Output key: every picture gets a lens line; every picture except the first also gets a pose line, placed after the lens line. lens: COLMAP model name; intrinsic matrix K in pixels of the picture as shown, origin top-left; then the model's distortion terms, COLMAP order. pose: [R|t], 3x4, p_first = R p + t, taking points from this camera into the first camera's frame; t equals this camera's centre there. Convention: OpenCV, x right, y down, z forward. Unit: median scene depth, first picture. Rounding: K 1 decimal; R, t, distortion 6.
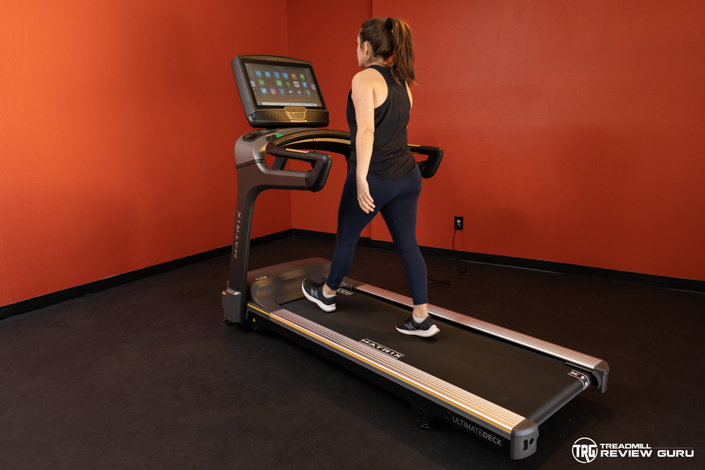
lens RADIAL K [[490.8, 0, 335.7], [0, 490.8, 236.7], [0, 0, 1]] dist [0.000234, -0.001135]
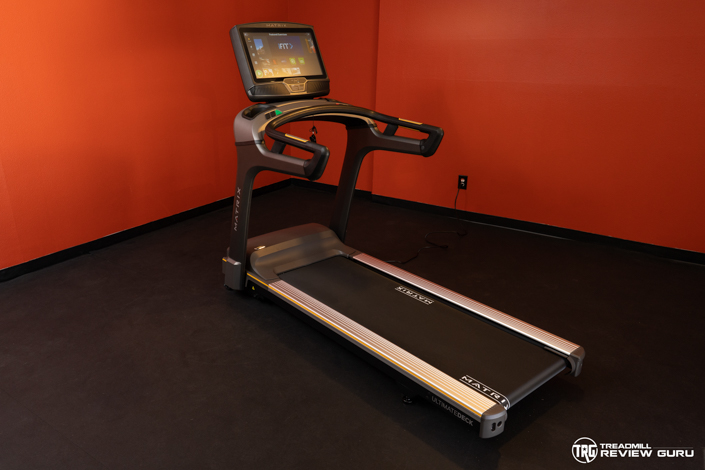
lens RADIAL K [[528.4, 0, 316.5], [0, 528.4, 247.4], [0, 0, 1]] dist [0.000918, -0.005736]
pose [[0.998897, 0.026780, -0.038580, 0.010090], [-0.019593, 0.984214, 0.175897, -0.122938], [0.042682, -0.174947, 0.983652, -0.092591]]
